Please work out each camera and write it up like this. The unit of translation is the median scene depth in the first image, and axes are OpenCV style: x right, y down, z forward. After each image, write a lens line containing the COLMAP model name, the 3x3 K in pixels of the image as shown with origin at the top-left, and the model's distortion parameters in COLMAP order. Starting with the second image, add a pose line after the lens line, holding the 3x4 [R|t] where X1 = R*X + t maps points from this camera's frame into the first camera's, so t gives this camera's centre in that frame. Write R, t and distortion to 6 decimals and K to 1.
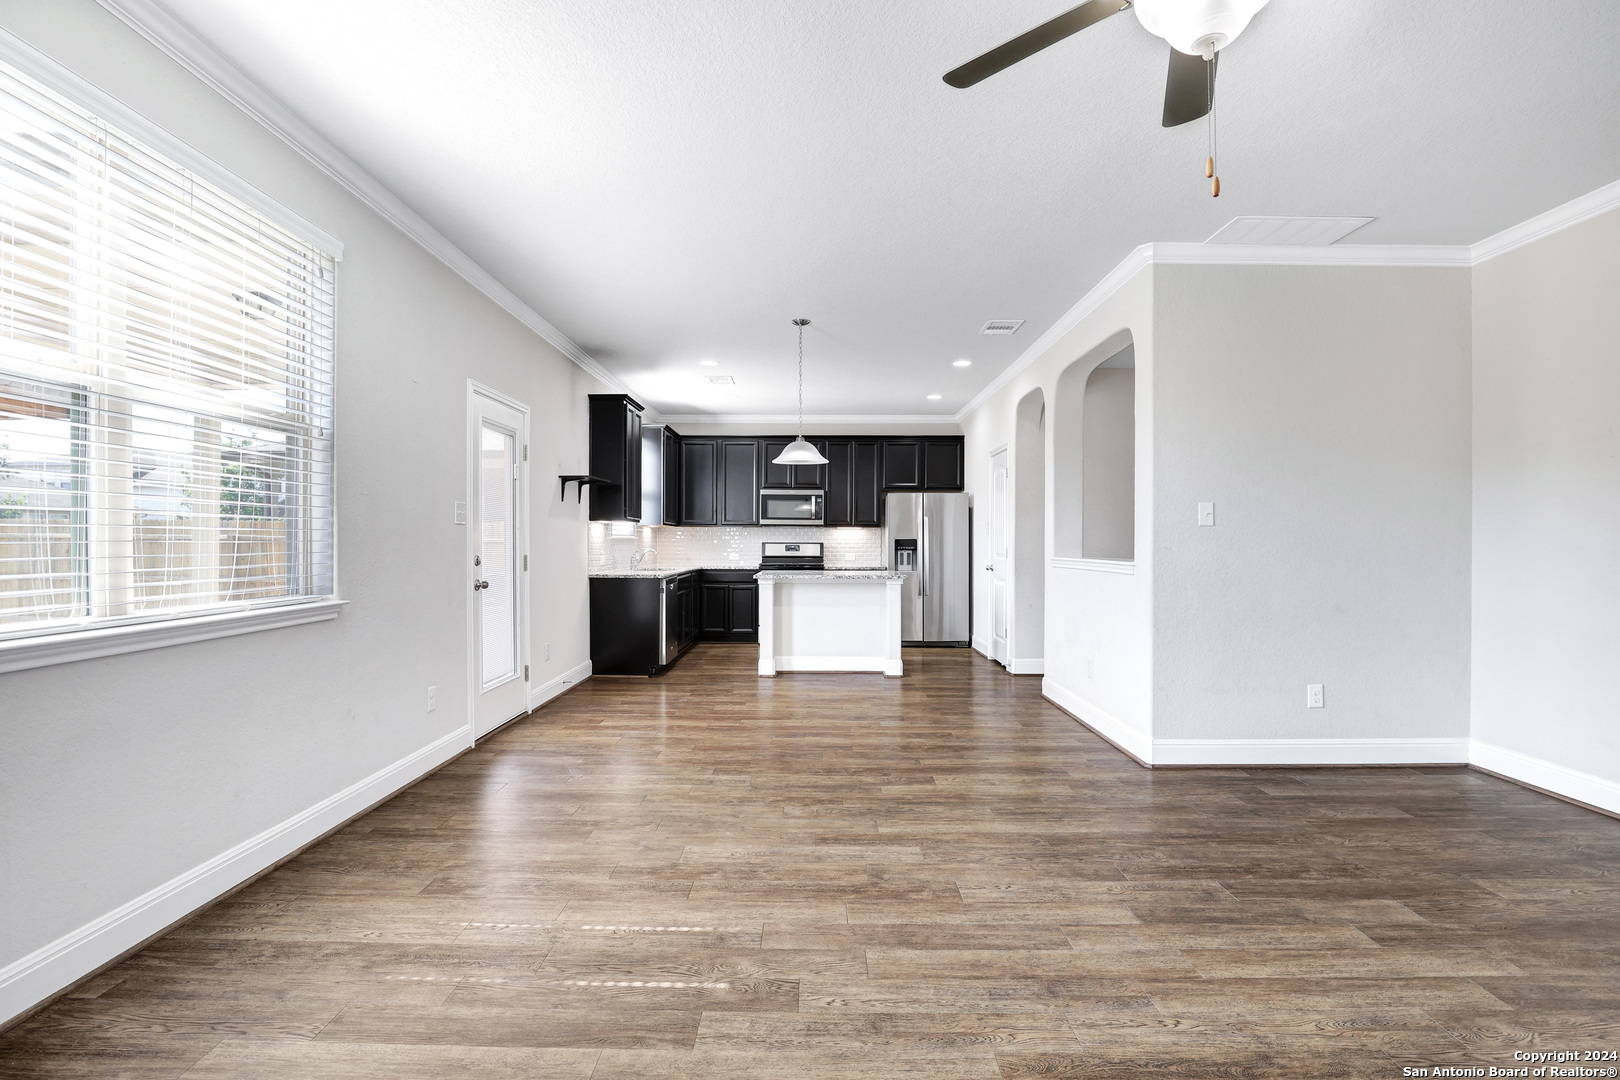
lens RADIAL K [[779.0, 0, 806.2], [0, 779.0, 546.4], [0, 0, 1]] dist [-0.031153, 0.006139]
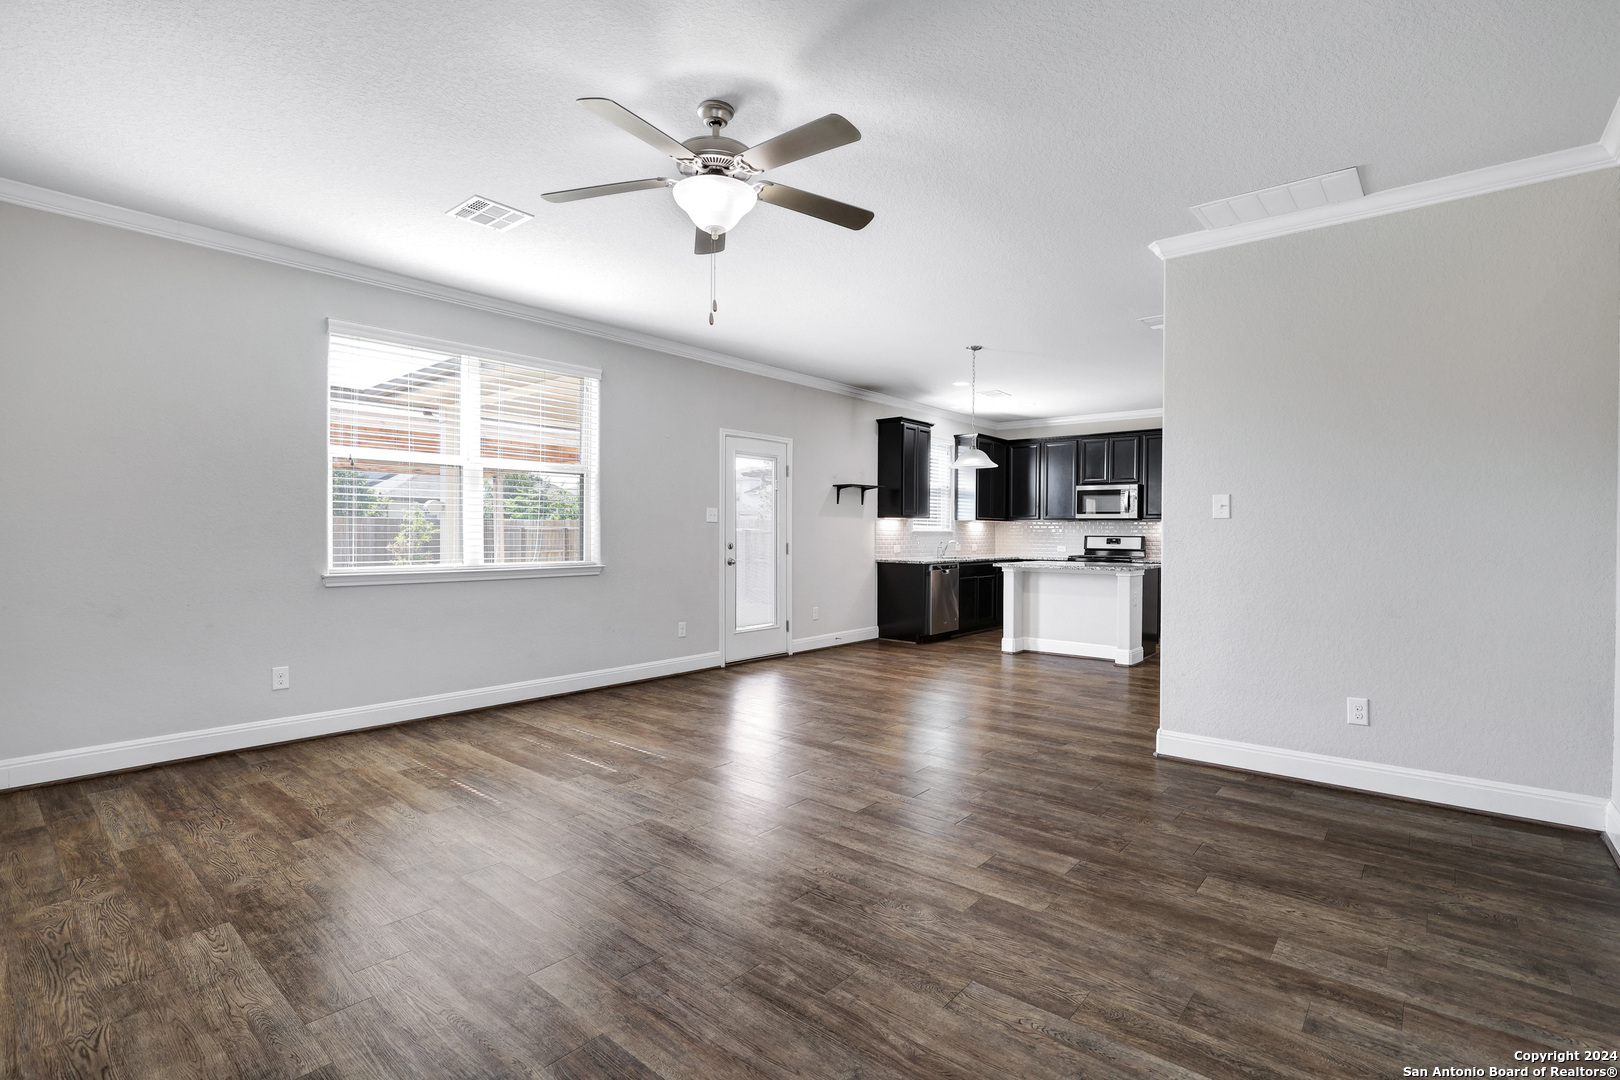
lens RADIAL K [[760.3, 0, 821.3], [0, 760.3, 536.1], [0, 0, 1]] dist [-0.030907, 0.004695]
pose [[0.772579, 0.003862, -0.634907, 0.850734], [-0.007596, 0.999966, -0.003160, 0.003712], [0.634873, 0.007264, 0.772582, -0.054707]]
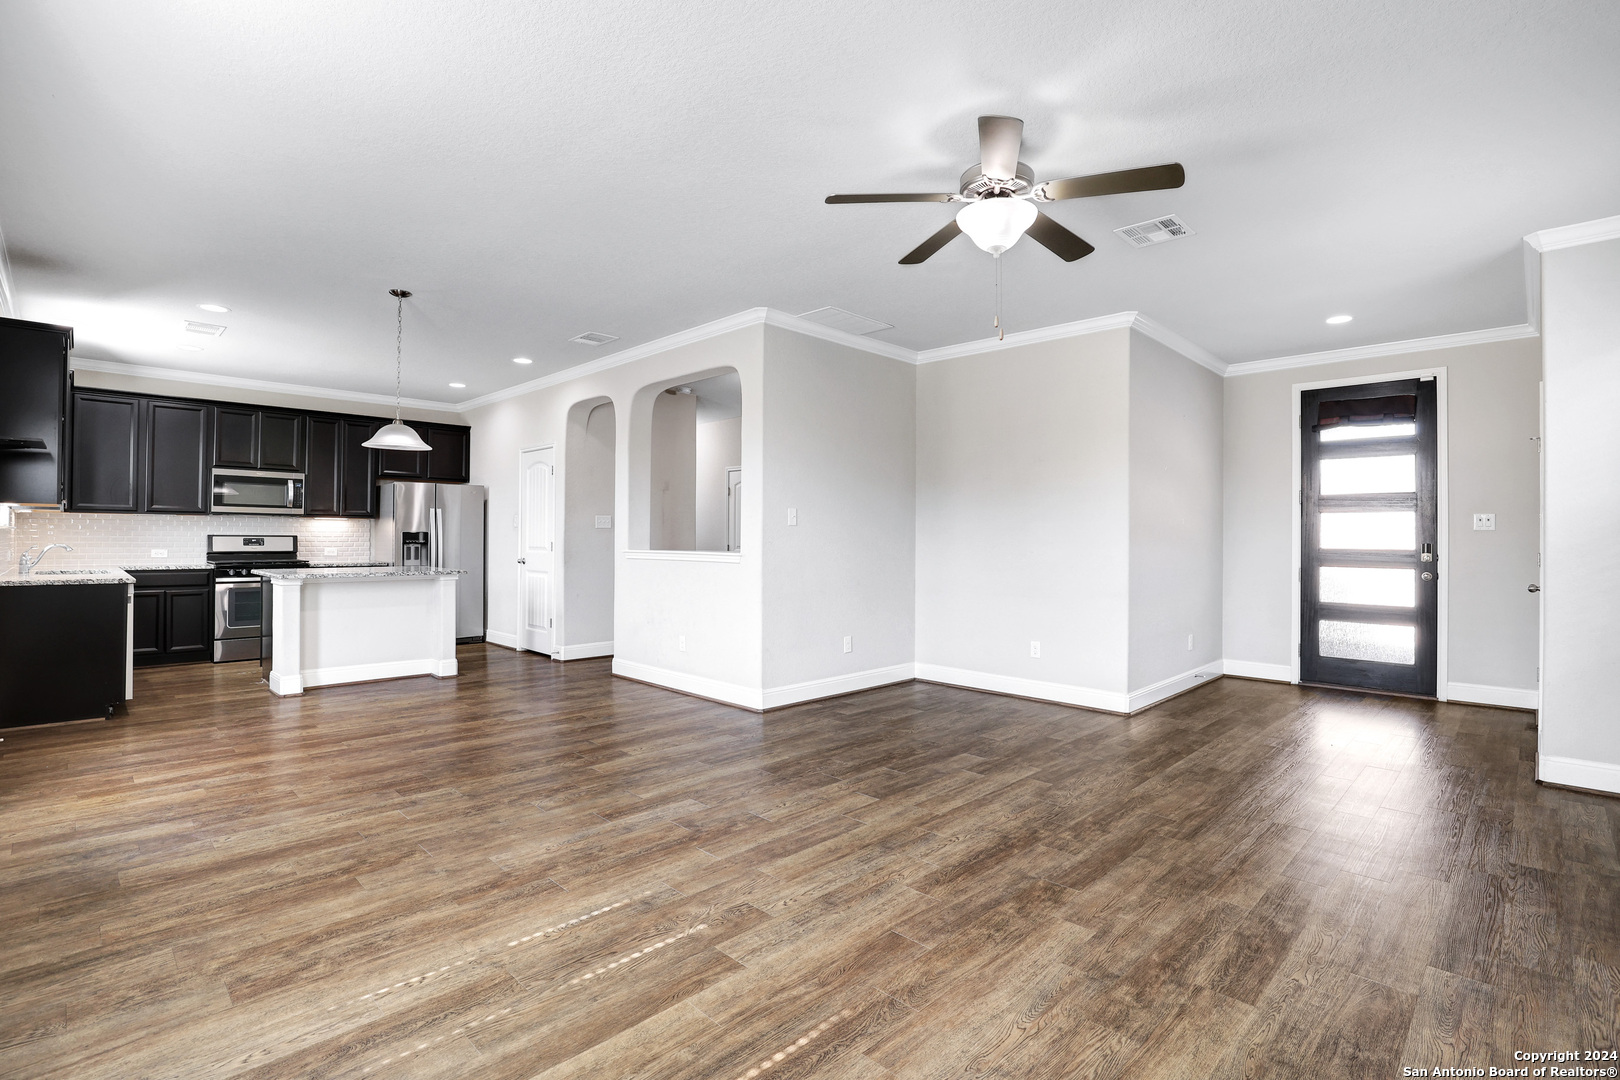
lens RADIAL K [[760.3, 0, 827.2], [0, 760.3, 532.4], [0, 0, 1]] dist [-0.030907, 0.004695]
pose [[0.685525, 0.007960, 0.728005, -0.470088], [-0.001267, 0.999952, -0.009740, -0.002205], [-0.728048, 0.005755, 0.685503, 0.057509]]
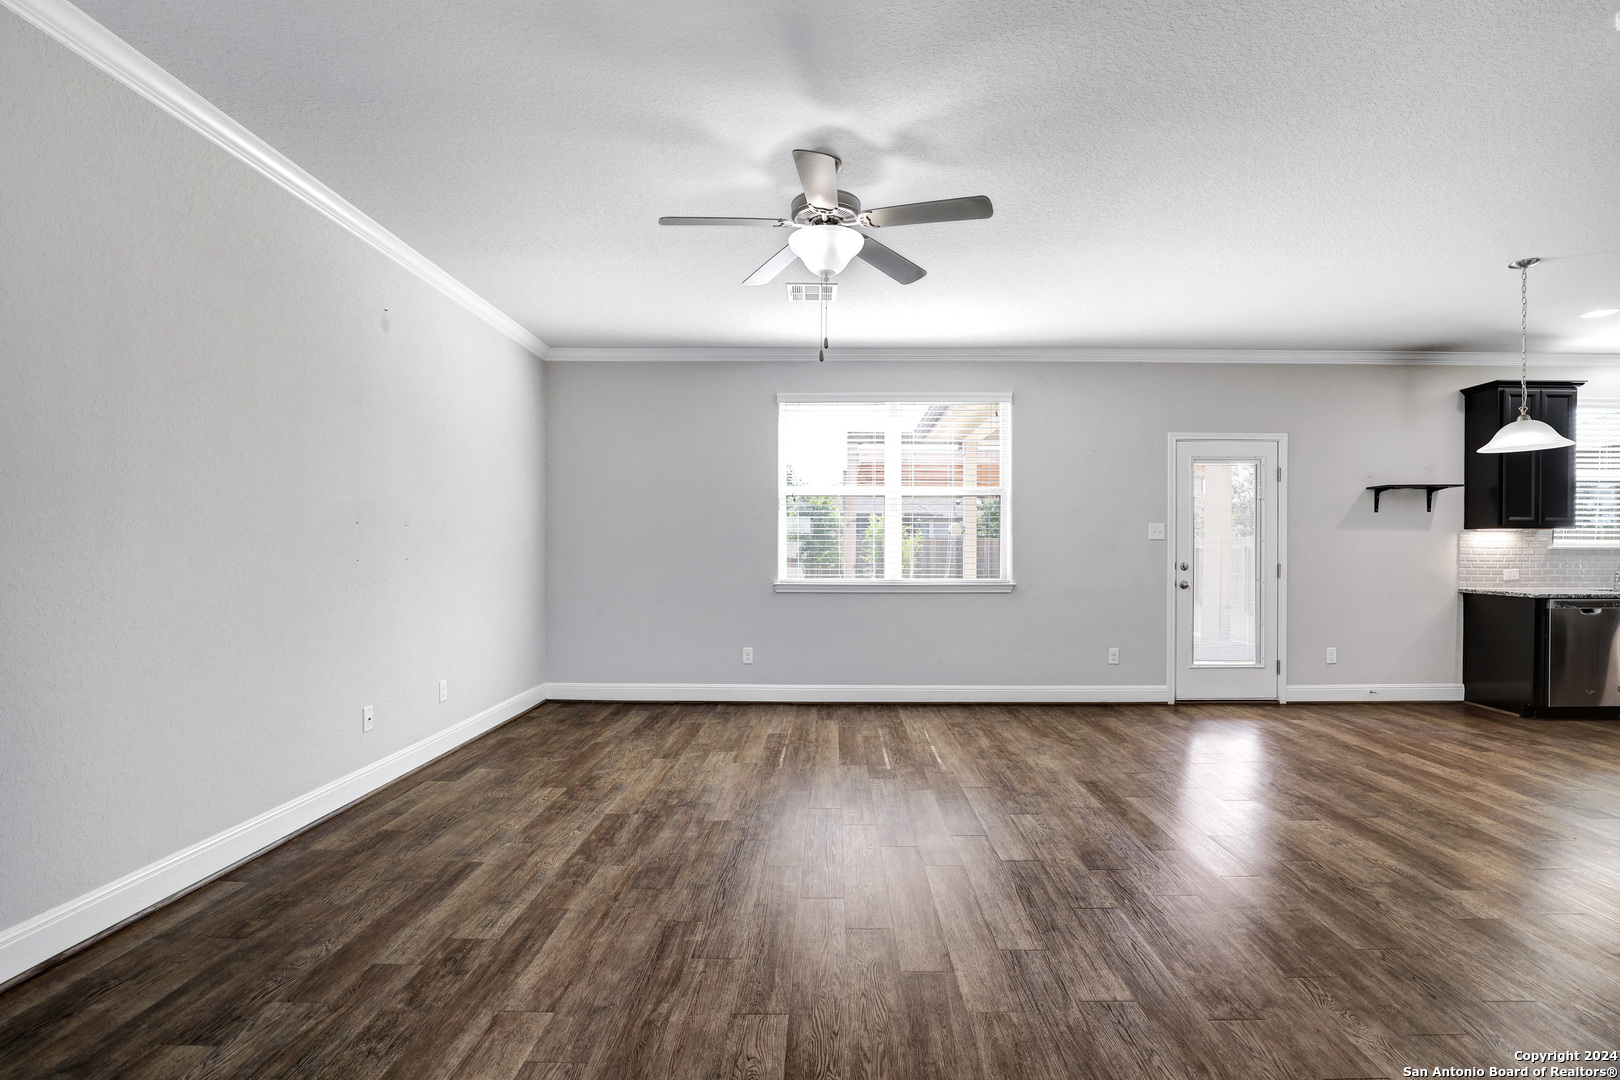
lens RADIAL K [[760.3, 0, 818.4], [0, 760.3, 564.3], [0, 0, 1]] dist [-0.030907, 0.004695]
pose [[-0.009252, 0.015613, -0.999835, 1.128946], [-0.007405, 0.999850, 0.015681, -0.001659], [0.999930, 0.007549, -0.009135, 0.490467]]
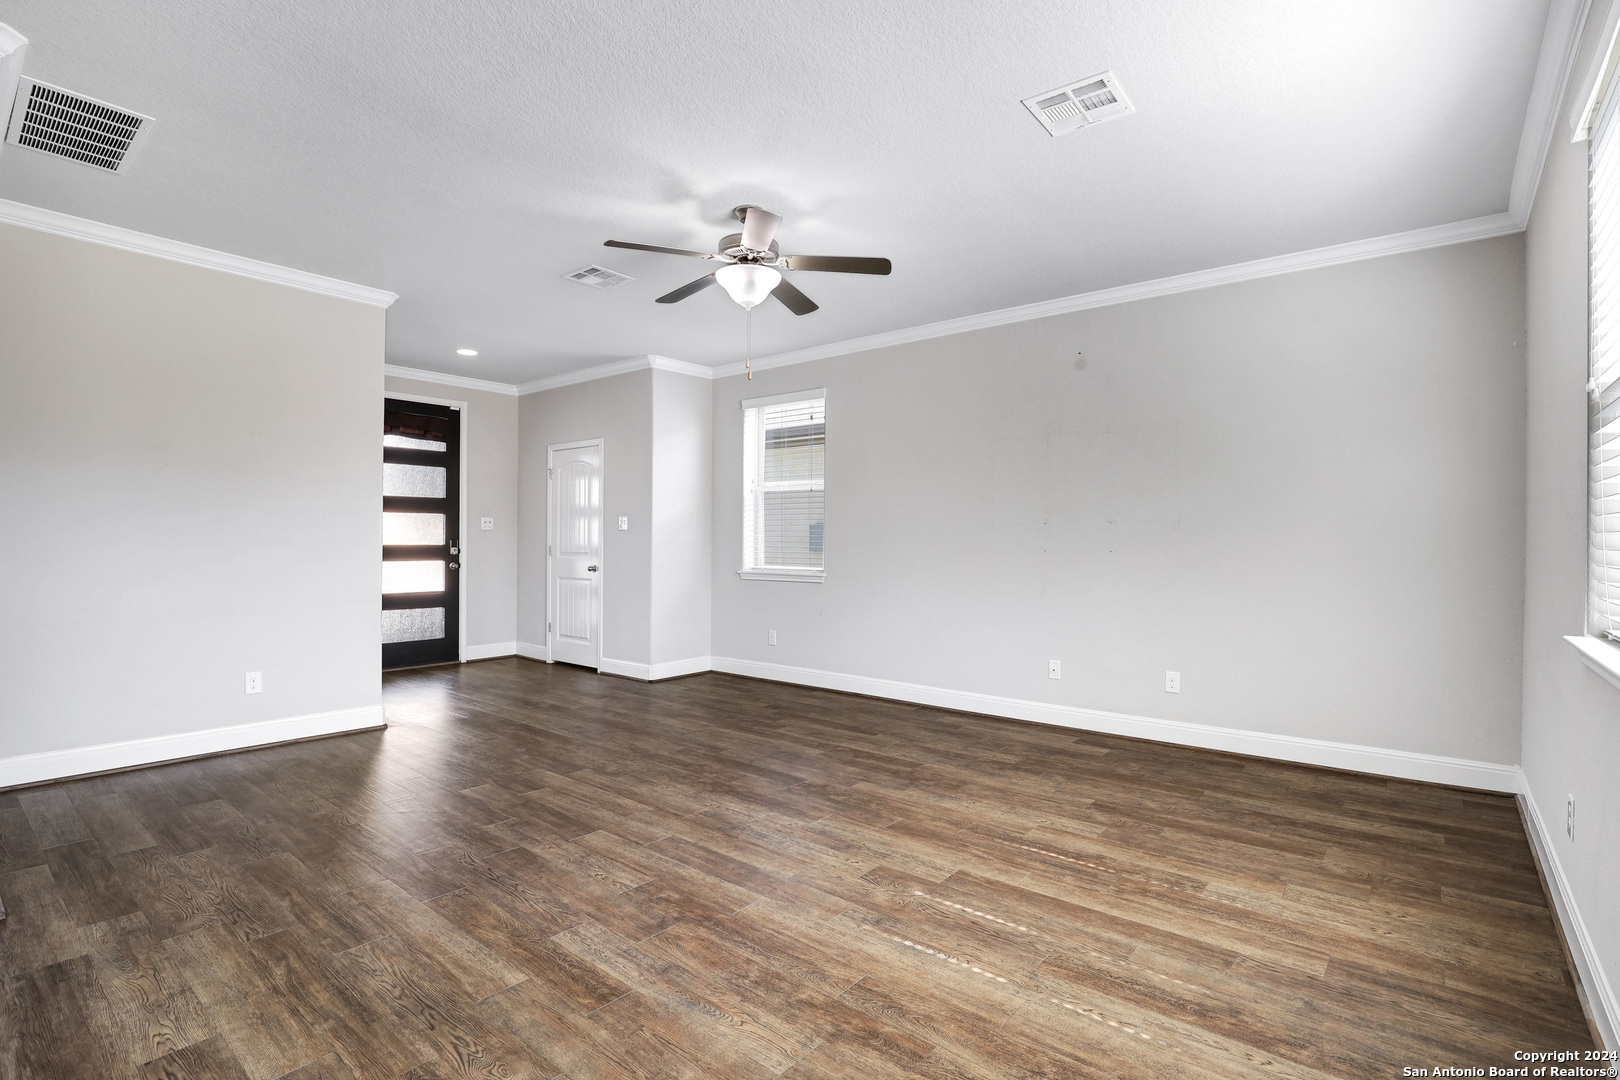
lens RADIAL K [[760.3, 0, 819.1], [0, 760.3, 535.4], [0, 0, 1]] dist [-0.030907, 0.004695]
pose [[-0.781980, -0.002258, 0.623299, -0.449359], [-0.004088, 0.999991, -0.001506, -0.007304], [-0.623290, -0.003726, -0.781982, 1.220326]]
